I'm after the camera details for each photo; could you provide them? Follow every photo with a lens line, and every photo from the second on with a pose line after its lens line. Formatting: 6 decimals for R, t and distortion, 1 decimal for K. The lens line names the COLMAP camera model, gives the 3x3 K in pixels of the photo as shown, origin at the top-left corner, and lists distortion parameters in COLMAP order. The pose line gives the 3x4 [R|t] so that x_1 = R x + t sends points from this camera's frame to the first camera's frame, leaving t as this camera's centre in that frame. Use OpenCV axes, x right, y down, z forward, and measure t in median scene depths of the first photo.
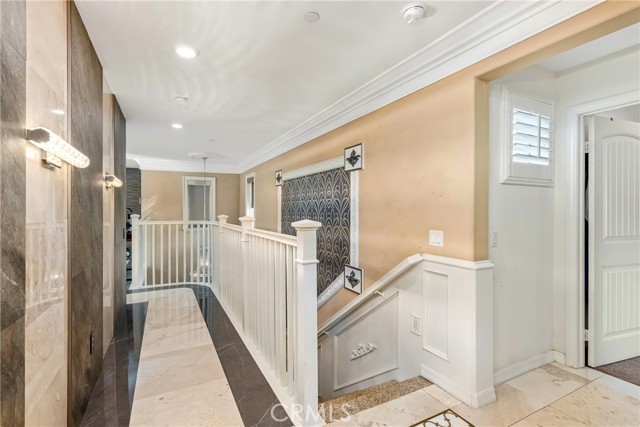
lens RADIAL K [[289.3, 0, 315.3], [0, 289.3, 210.5], [0, 0, 1]] dist [-0.000332, 0.000442]
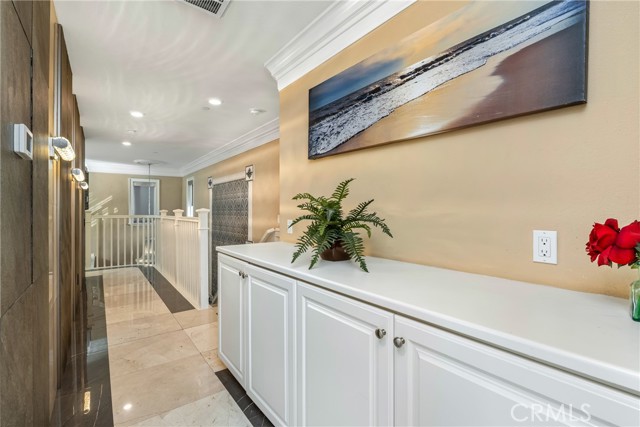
lens RADIAL K [[289.3, 0, 325.2], [0, 289.3, 212.6], [0, 0, 1]] dist [-0.000332, 0.000442]
pose [[0.984352, 0.005061, 0.176139, 0.145074], [-0.005471, 0.999983, 0.001841, 0.018283], [-0.176127, -0.002776, 0.984364, -0.362547]]
